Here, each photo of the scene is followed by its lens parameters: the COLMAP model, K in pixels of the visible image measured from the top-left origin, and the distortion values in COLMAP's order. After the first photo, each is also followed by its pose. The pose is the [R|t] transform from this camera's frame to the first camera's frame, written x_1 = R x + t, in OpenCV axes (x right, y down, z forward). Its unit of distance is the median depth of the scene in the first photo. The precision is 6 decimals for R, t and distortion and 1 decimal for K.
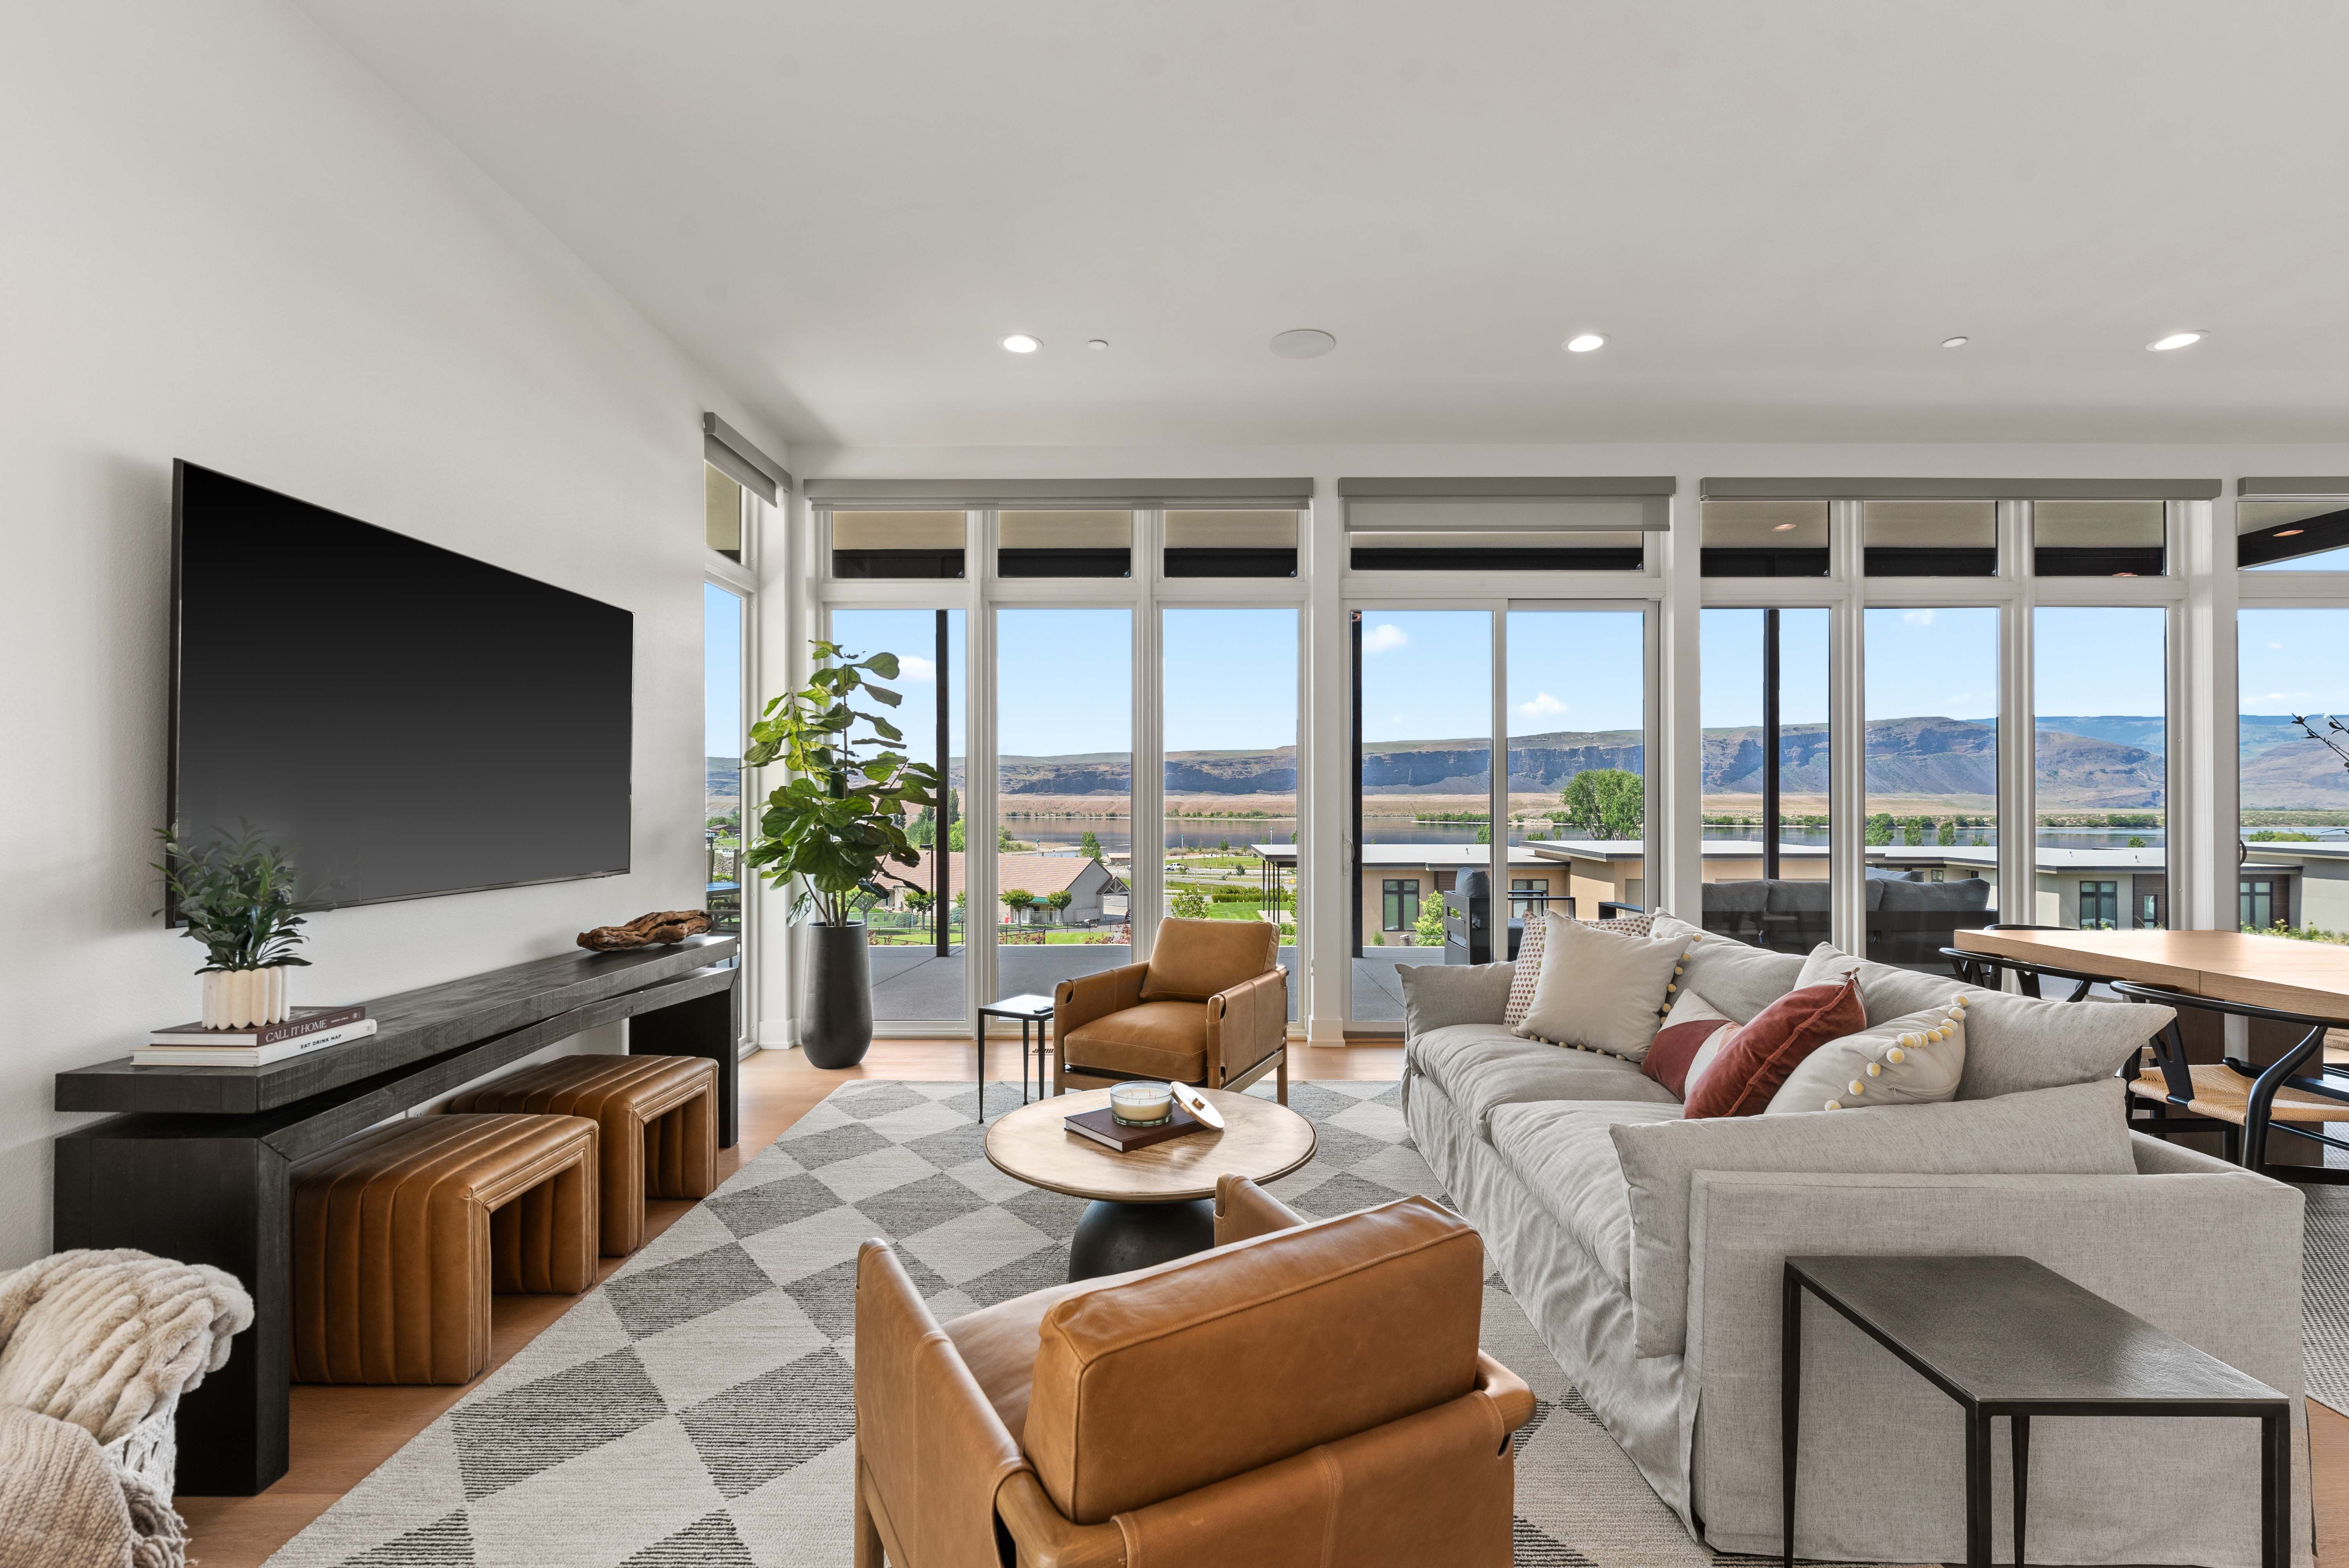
lens RADIAL K [[1025.5, 0, 1192.9], [0, 1025.5, 802.9], [0, 0, 1]] dist [0.003493, -0.000427]
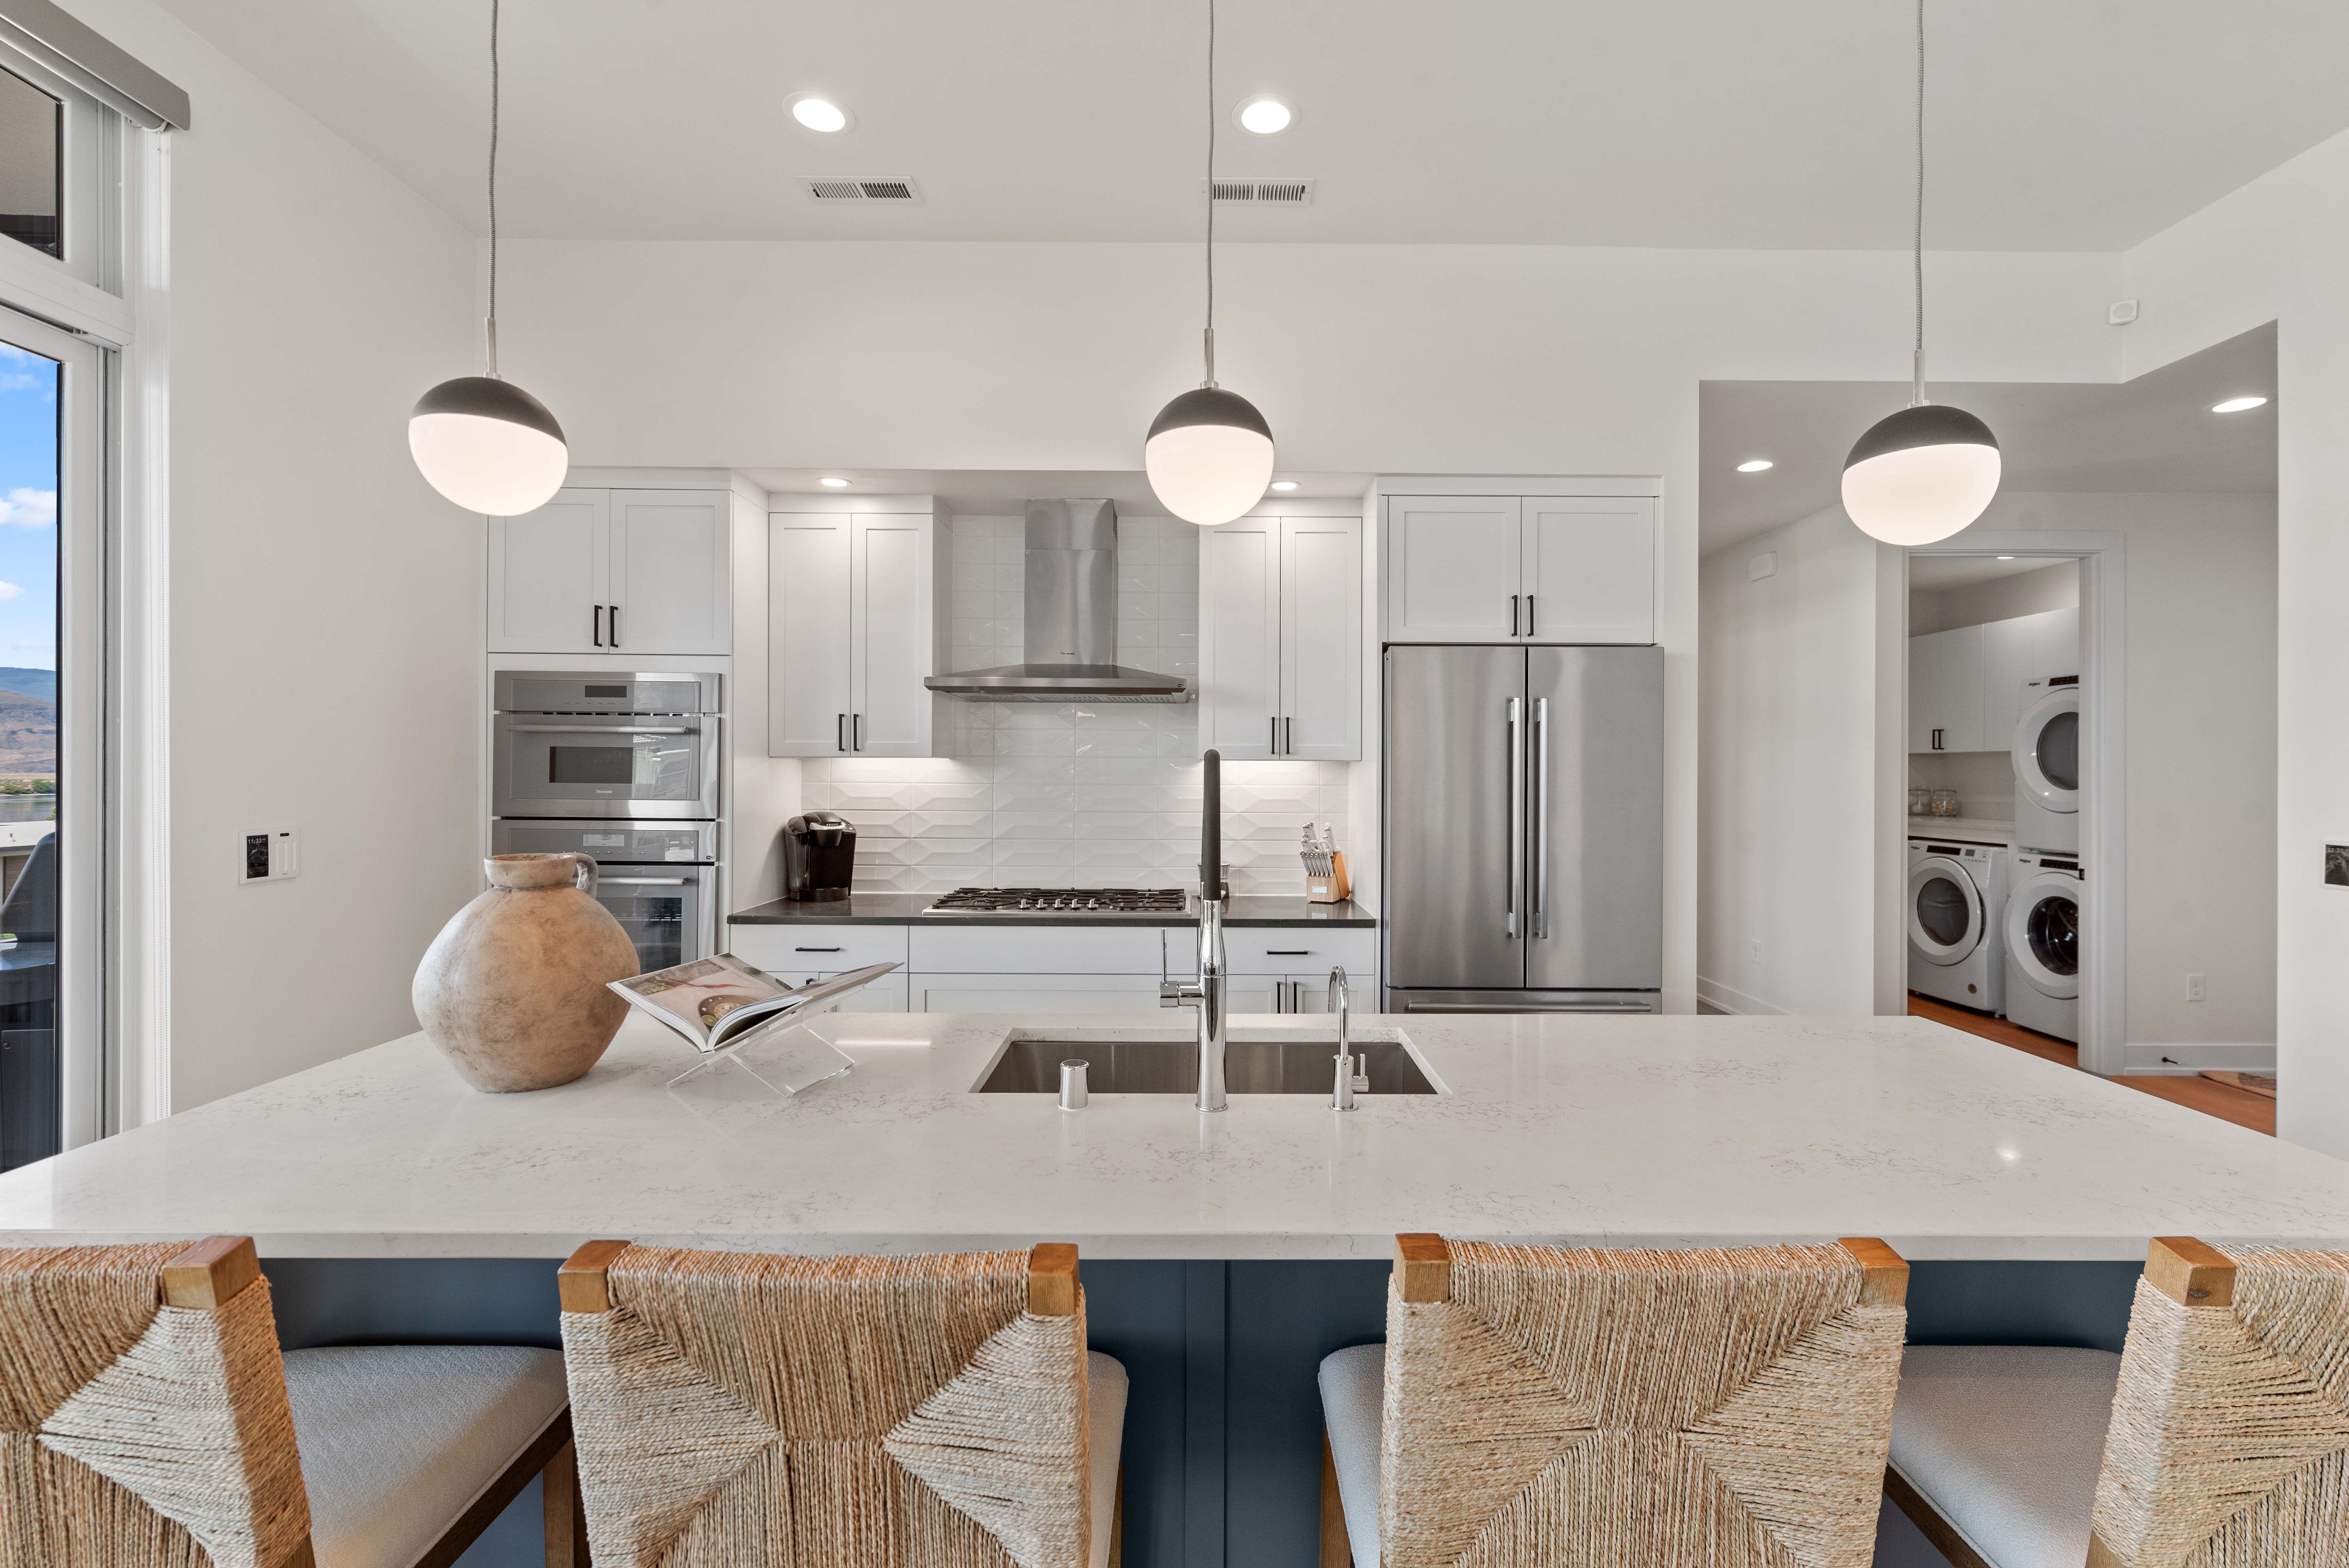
lens RADIAL K [[1025.5, 0, 1193.7], [0, 1025.5, 781.4], [0, 0, 1]] dist [0.003493, -0.000427]
pose [[0.002571, -0.008139, 0.999964, 1.185200], [-0.005697, 0.999951, 0.008153, -0.025534], [-0.999980, -0.005718, 0.002525, 0.729085]]
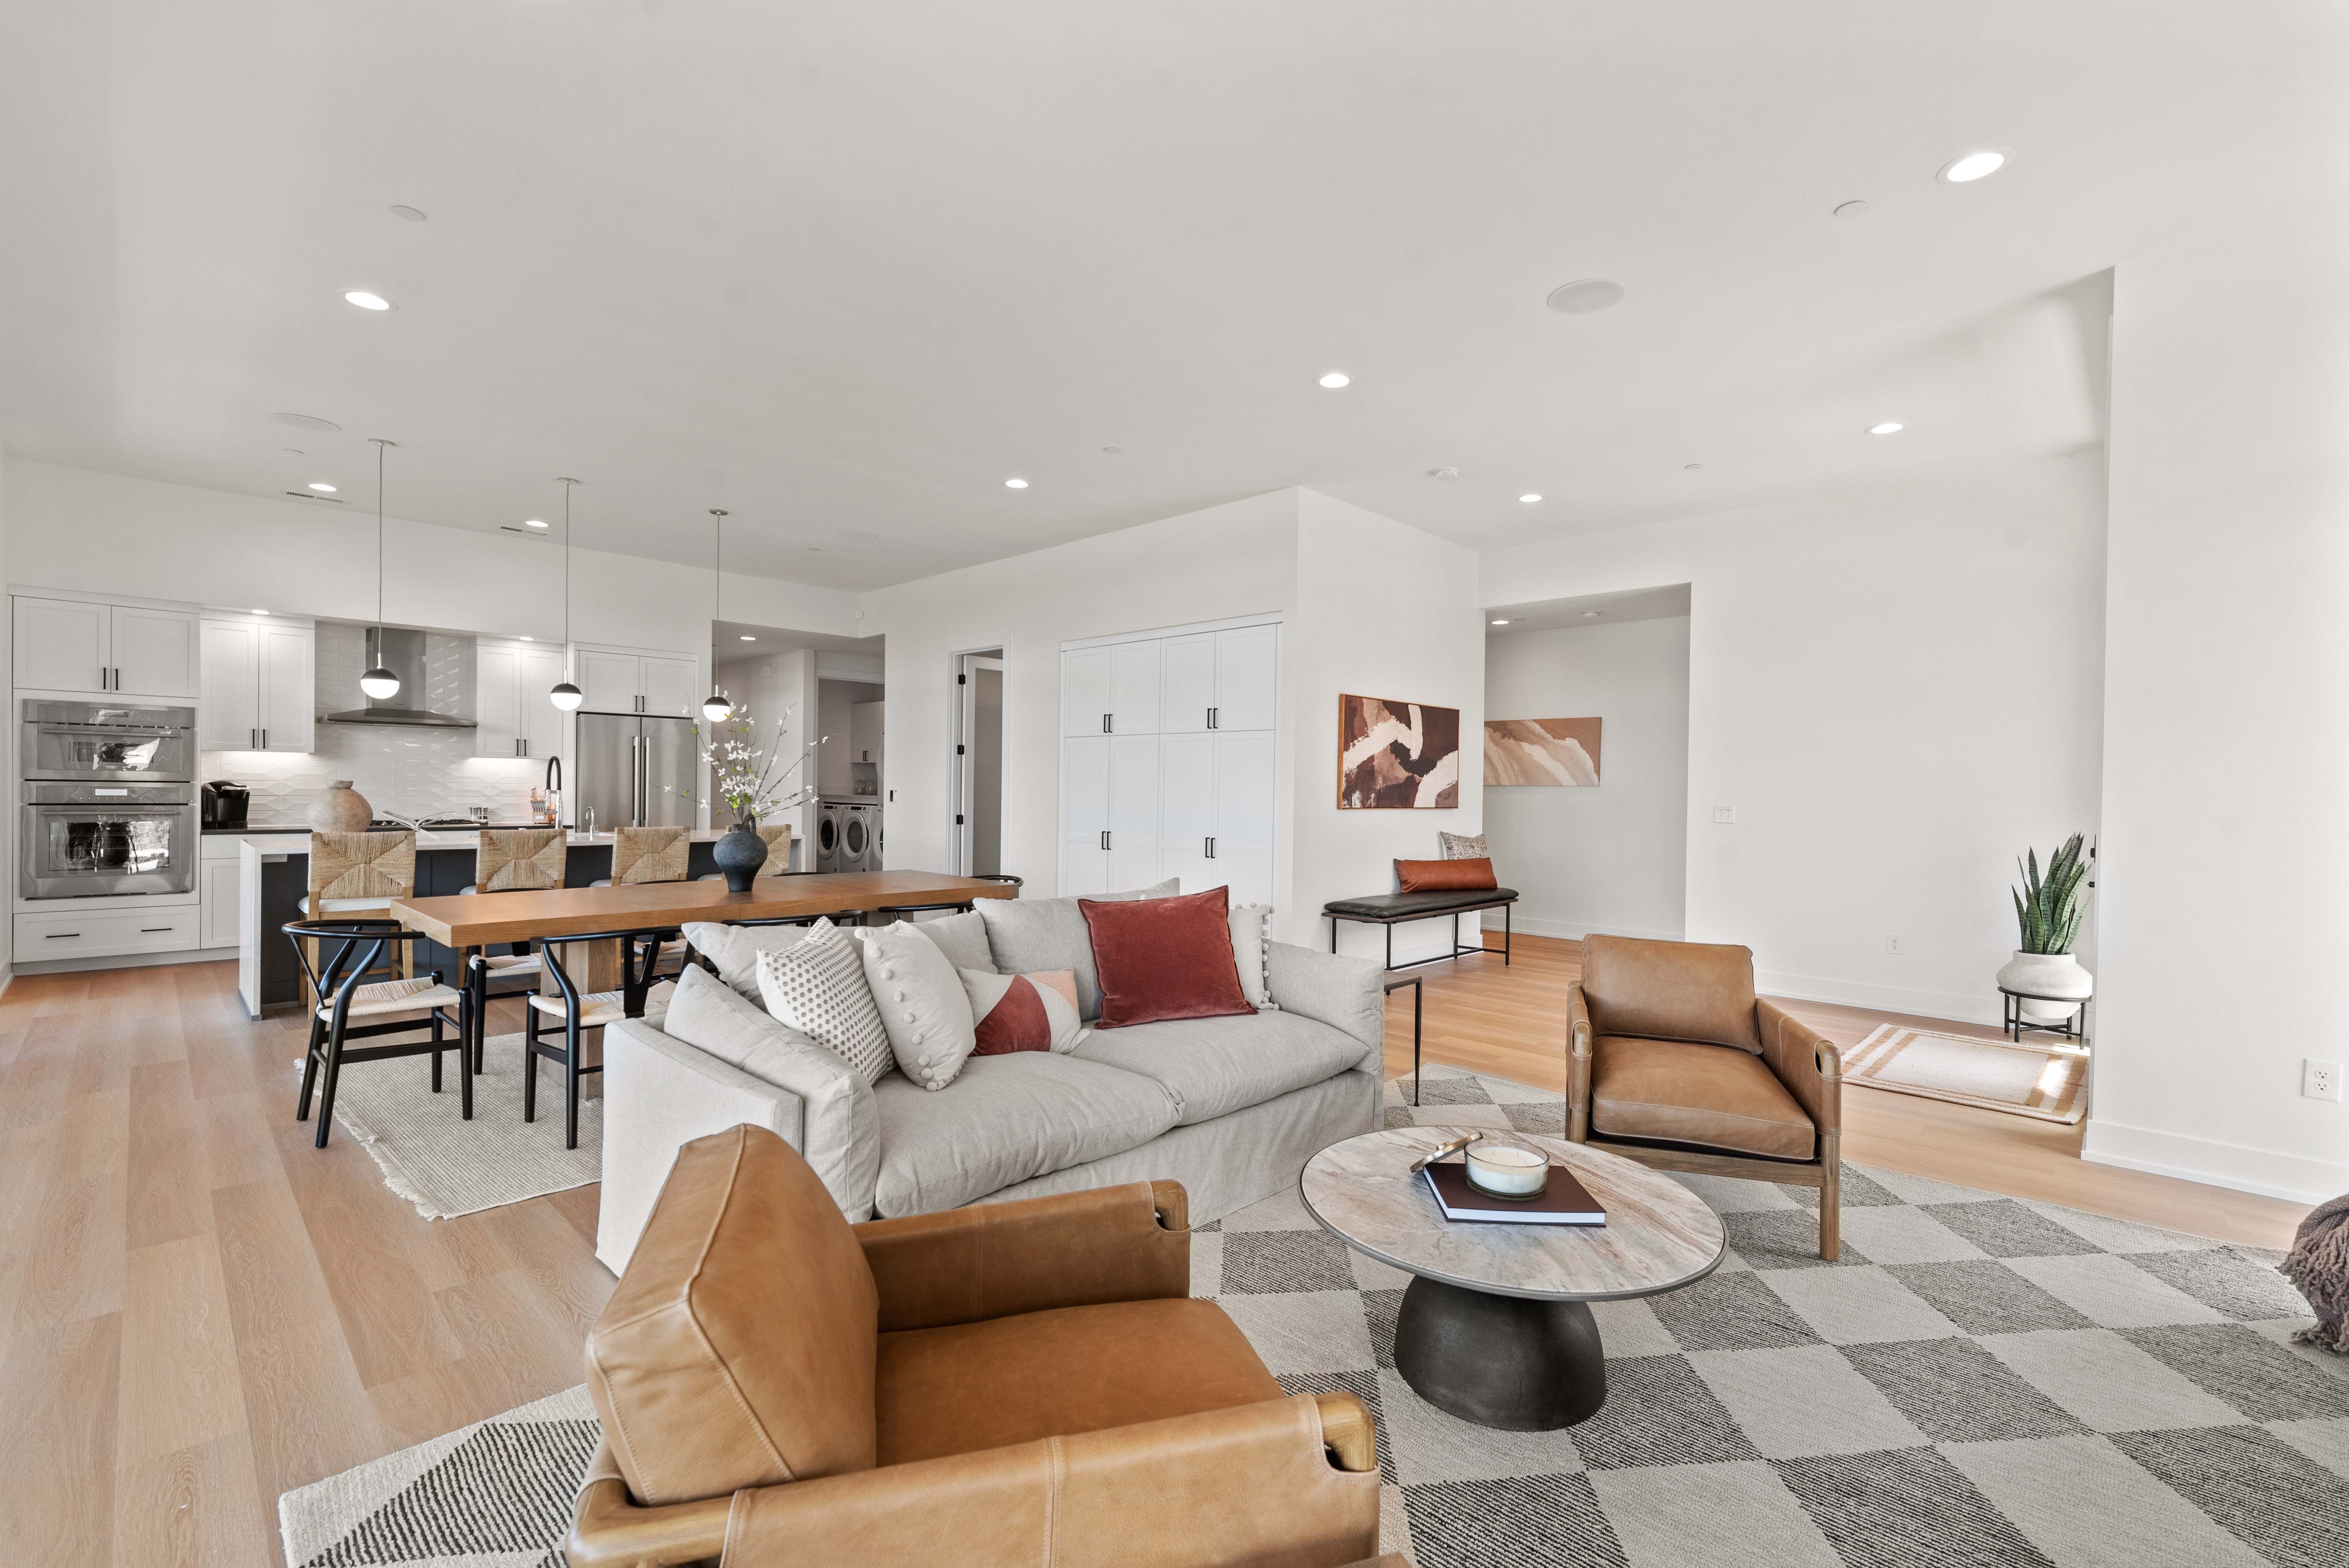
lens RADIAL K [[1025.5, 0, 1188.2], [0, 1025.5, 778.5], [0, 0, 1]] dist [0.003493, -0.000427]
pose [[-0.726791, -0.005153, 0.686839, -0.289893], [-0.015115, 0.999850, -0.008492, -0.000410], [-0.686692, -0.016554, -0.726760, 1.235475]]
